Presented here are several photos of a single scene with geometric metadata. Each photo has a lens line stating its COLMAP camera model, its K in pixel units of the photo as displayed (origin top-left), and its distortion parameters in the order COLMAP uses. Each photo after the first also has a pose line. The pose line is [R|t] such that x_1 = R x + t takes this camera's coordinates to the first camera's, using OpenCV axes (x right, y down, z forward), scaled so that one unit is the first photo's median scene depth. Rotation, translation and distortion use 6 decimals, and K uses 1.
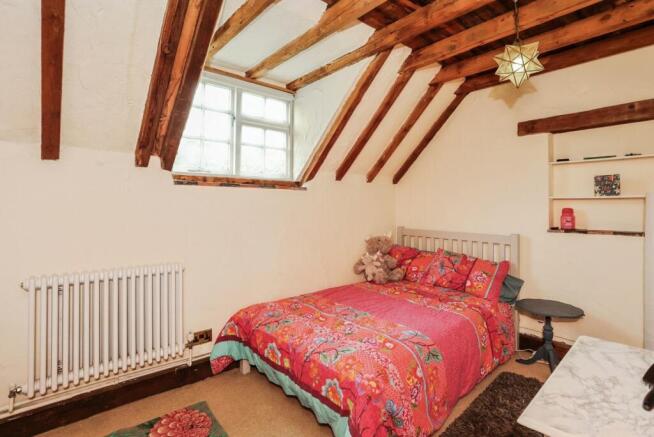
lens RADIAL K [[329.8, 0, 327.5], [0, 329.8, 194.7], [0, 0, 1]] dist [-0.003534, -0.000522]
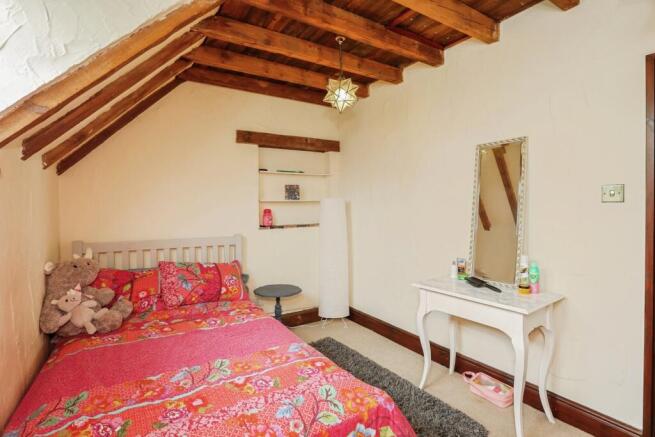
lens RADIAL K [[328.3, 0, 326.1], [0, 328.3, 207.2], [0, 0, 1]] dist [-0.003899, -0.000237]
pose [[0.163951, -0.005783, 0.986452, -0.476111], [-0.022043, 0.999712, 0.009524, 0.017375], [-0.986222, -0.023306, 0.163776, 0.594626]]
